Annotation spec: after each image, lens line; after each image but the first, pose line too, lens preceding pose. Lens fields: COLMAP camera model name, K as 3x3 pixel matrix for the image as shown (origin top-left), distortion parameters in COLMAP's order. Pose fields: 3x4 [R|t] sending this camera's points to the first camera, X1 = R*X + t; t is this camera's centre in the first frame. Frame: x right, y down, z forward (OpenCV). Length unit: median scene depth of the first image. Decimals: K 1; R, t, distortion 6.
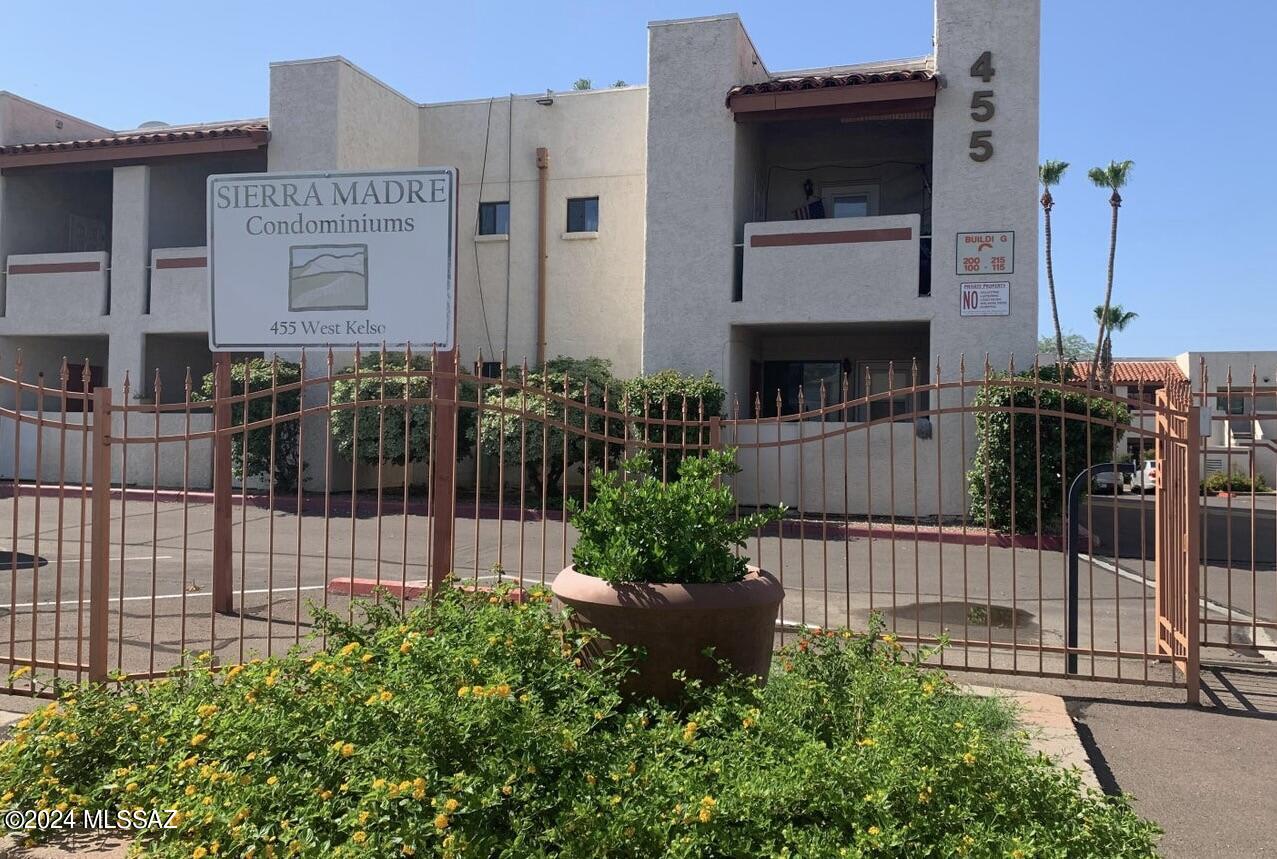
lens RADIAL K [[925.2, 0, 639.8], [0, 925.2, 422.6], [0, 0, 1]] dist [-0.010101, -0.003972]
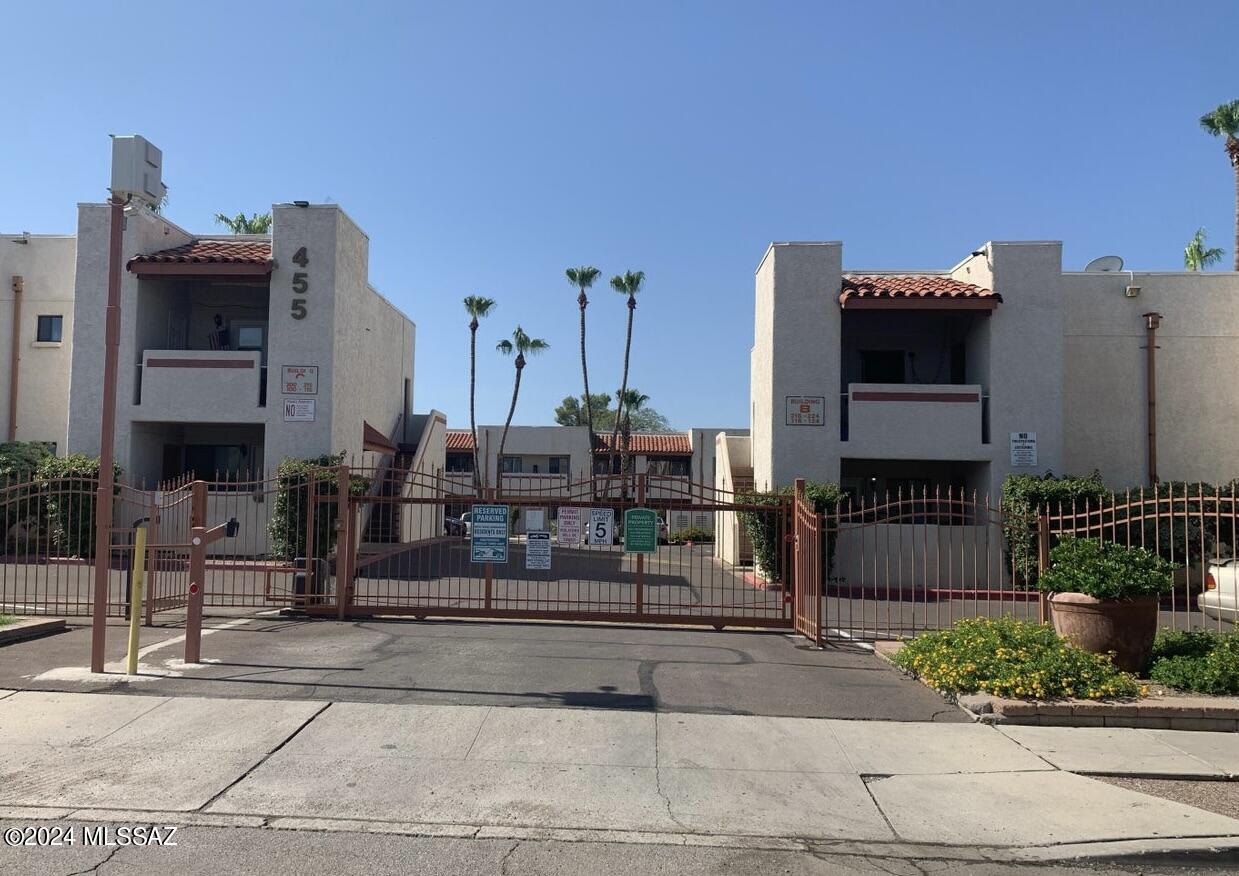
lens RADIAL K [[982.4, 0, 618.3], [0, 982.4, 445.4], [0, 0, 1]] dist [0.002917, -0.006152]
pose [[0.975575, 0.020531, 0.218706, 0.509864], [-0.015342, 0.999560, -0.025398, -0.042189], [-0.219132, 0.021422, 0.975460, -0.647880]]
